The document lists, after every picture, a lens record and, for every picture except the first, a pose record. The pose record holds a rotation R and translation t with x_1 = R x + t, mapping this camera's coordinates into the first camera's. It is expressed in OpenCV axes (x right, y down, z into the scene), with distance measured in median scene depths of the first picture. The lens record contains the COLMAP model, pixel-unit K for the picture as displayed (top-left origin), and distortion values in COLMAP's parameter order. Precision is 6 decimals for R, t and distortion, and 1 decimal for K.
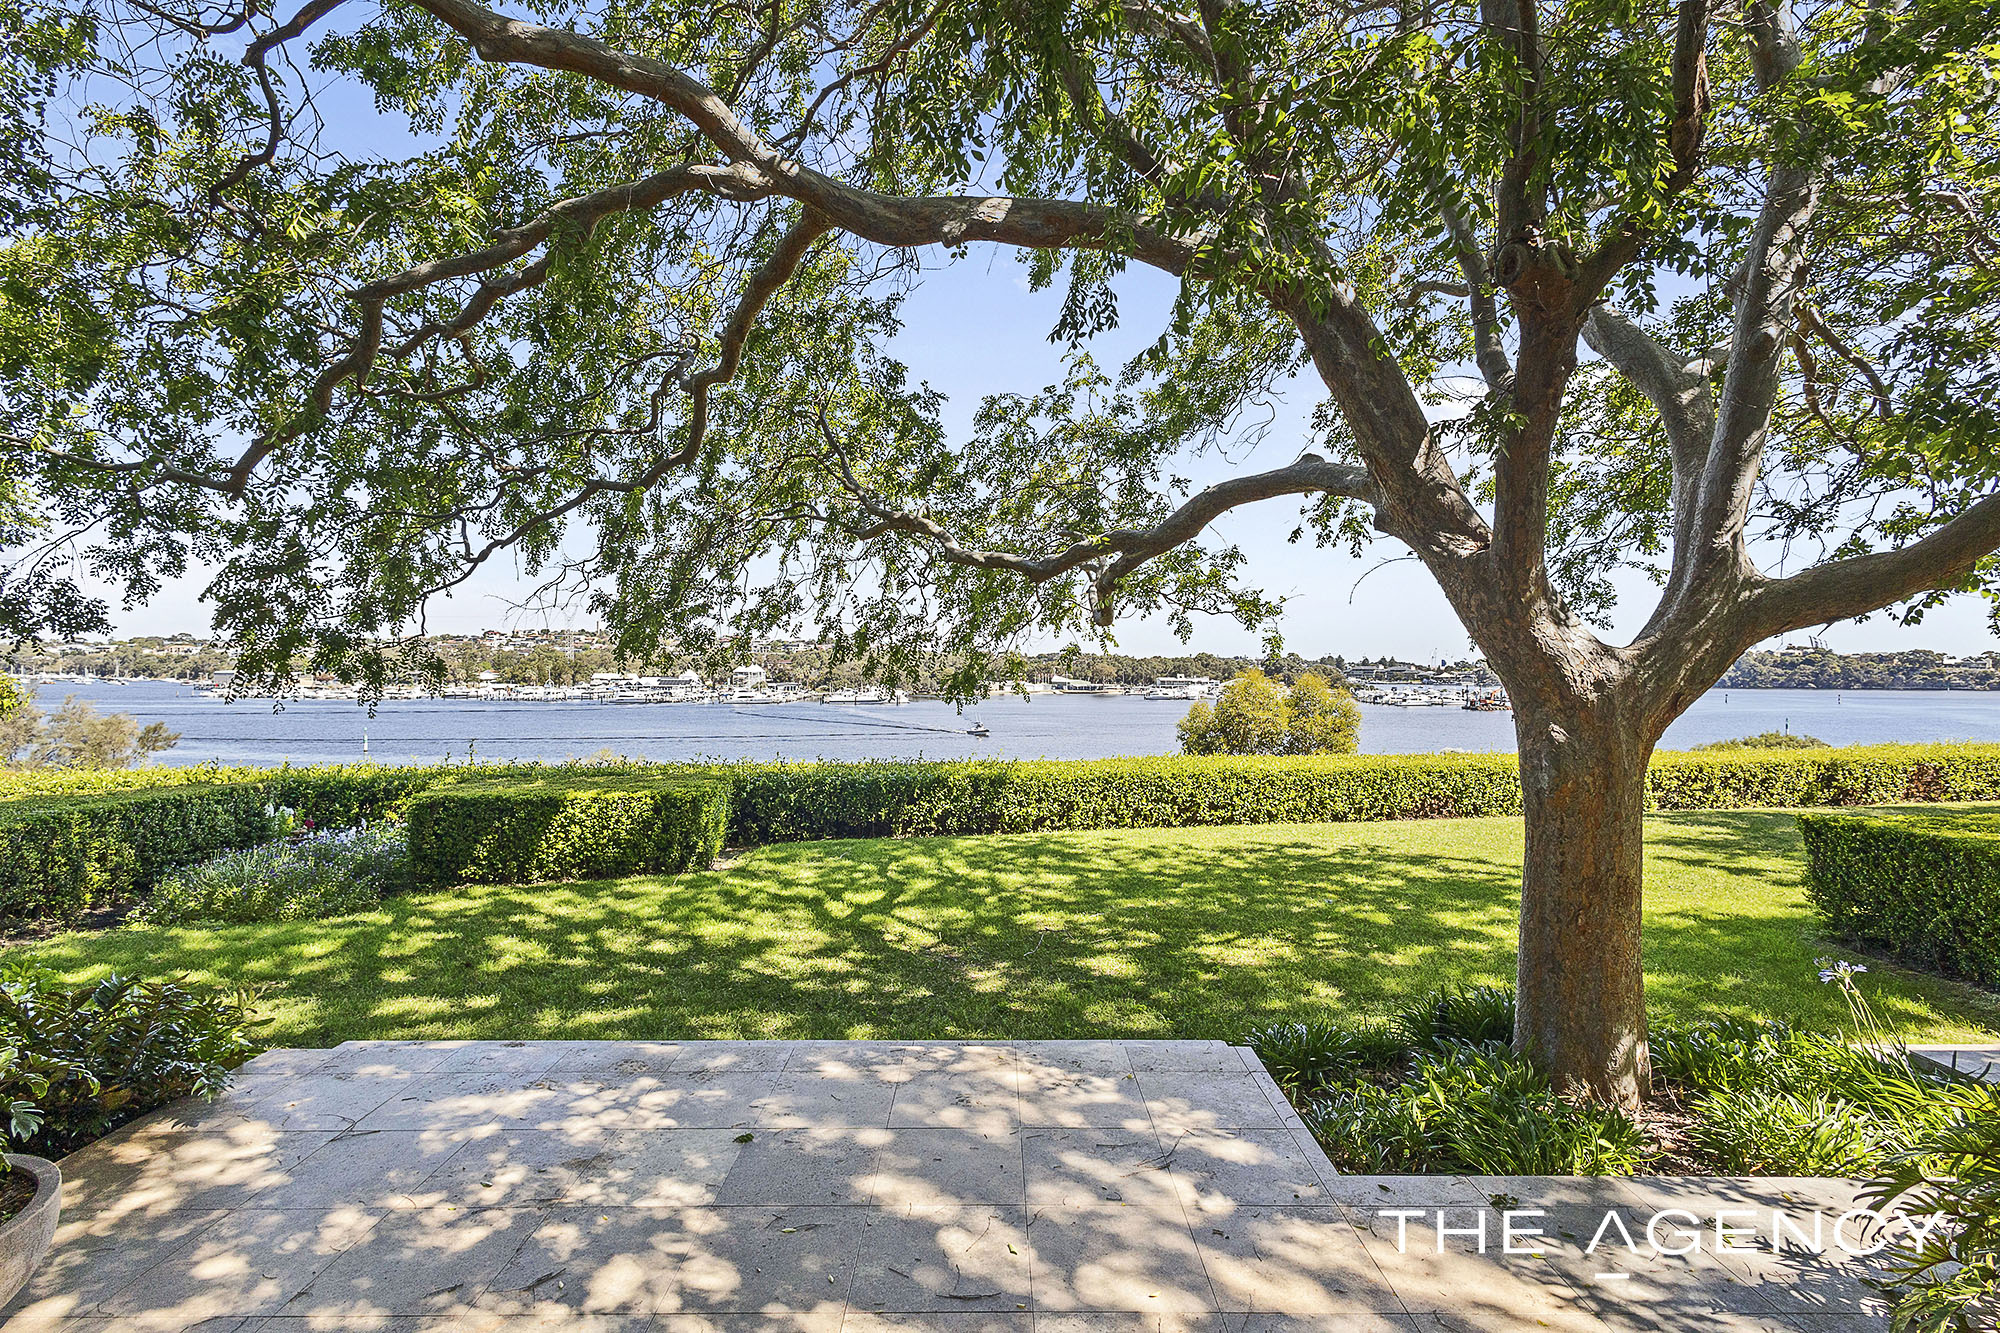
lens RADIAL K [[927.3, 0, 999.8], [0, 927.3, 670.6], [0, 0, 1]] dist [0.001985, 0.000128]
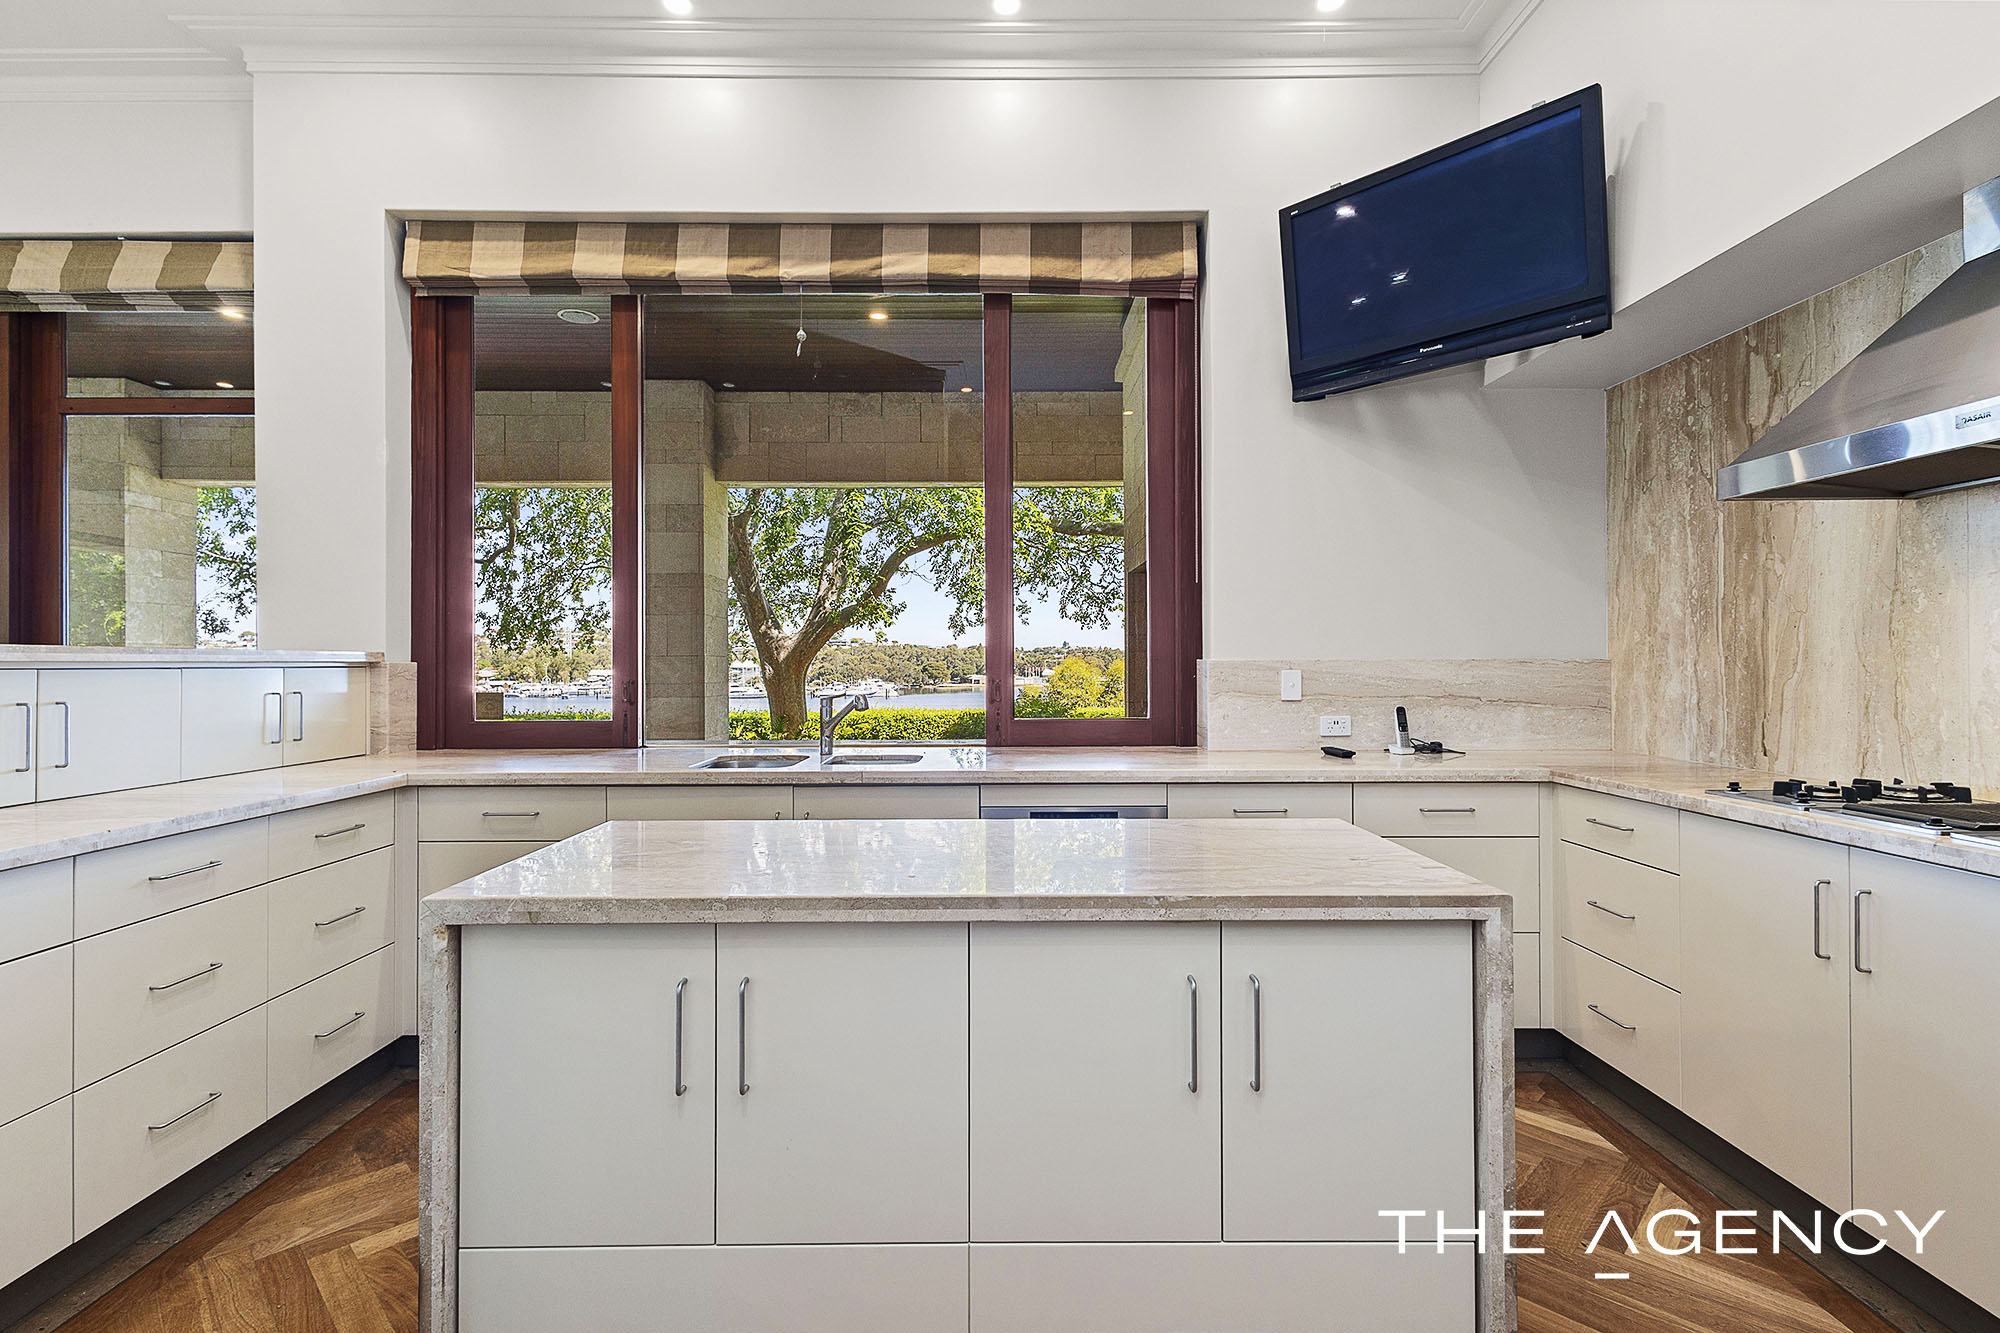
lens RADIAL K [[927.3, 0, 989.0], [0, 927.3, 671.8], [0, 0, 1]] dist [0.001985, 0.000128]
pose [[0.999960, -0.005405, -0.007083, 0.762887], [0.005458, 0.999958, 0.007408, 0.038102], [0.007043, -0.007446, 0.999947, -1.083000]]
